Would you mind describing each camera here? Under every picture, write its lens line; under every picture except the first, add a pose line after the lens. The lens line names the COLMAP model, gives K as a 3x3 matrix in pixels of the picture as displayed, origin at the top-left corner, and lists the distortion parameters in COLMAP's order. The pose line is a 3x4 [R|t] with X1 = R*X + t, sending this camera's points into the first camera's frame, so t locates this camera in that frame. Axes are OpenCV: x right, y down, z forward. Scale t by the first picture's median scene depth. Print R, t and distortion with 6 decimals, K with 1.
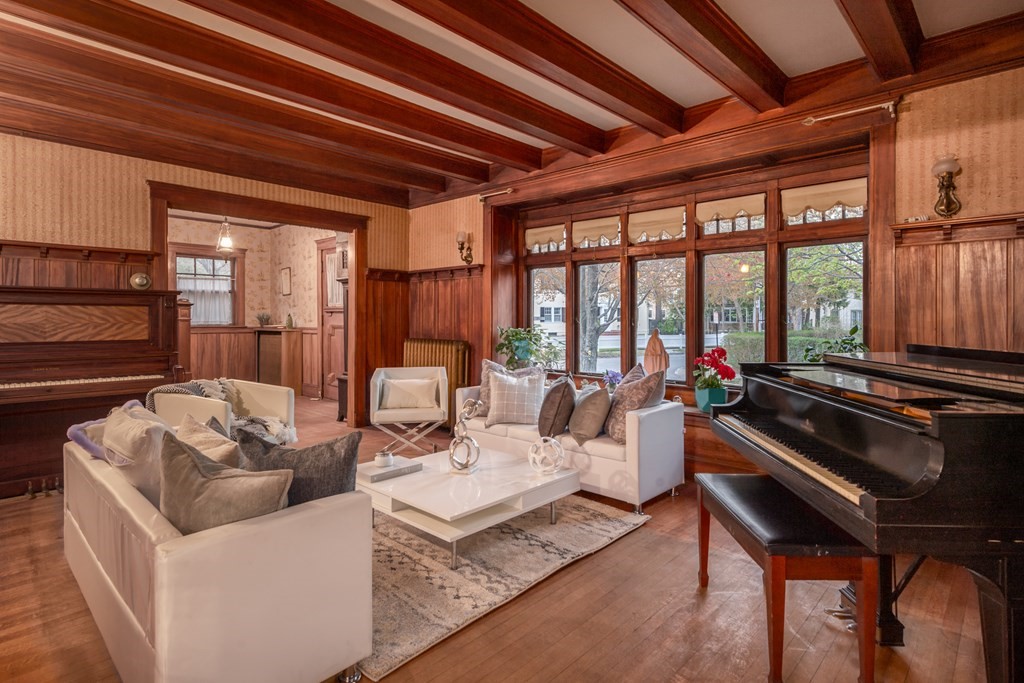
lens RADIAL K [[527.0, 0, 534.6], [0, 527.0, 320.9], [0, 0, 1]] dist [0.003637, 0.000299]
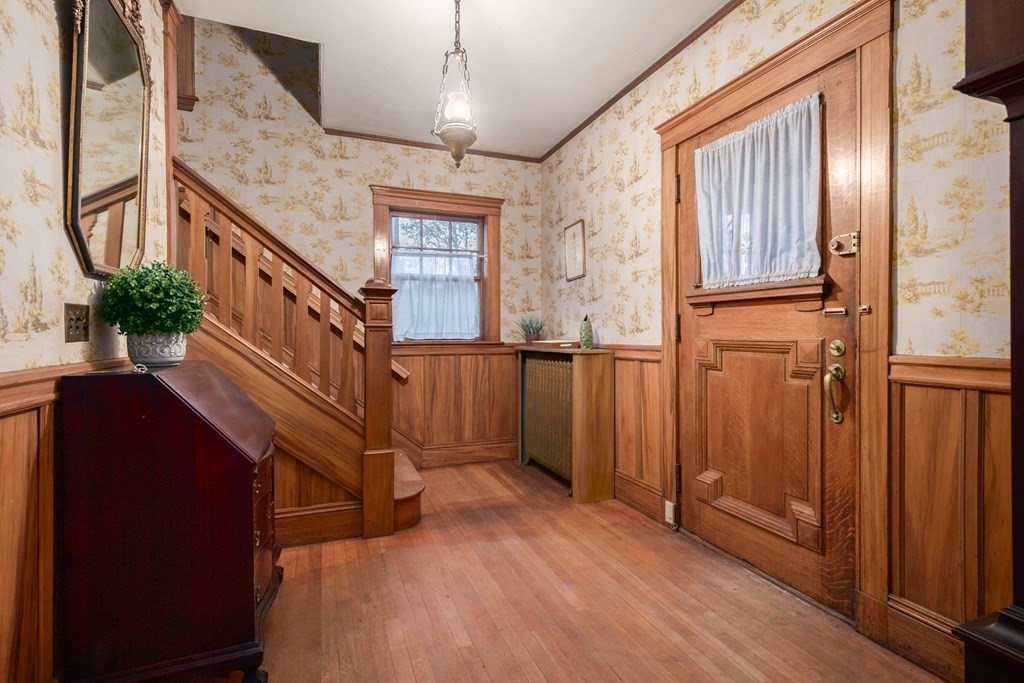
lens RADIAL K [[498.5, 0, 511.8], [0, 498.5, 339.4], [0, 0, 1]] dist [-0.000045, -0.000001]
pose [[0.891368, -0.000318, -0.453281, -0.313532], [0.001480, 0.999996, 0.002208, 0.006124], [0.453278, -0.002639, 0.891365, 0.561941]]
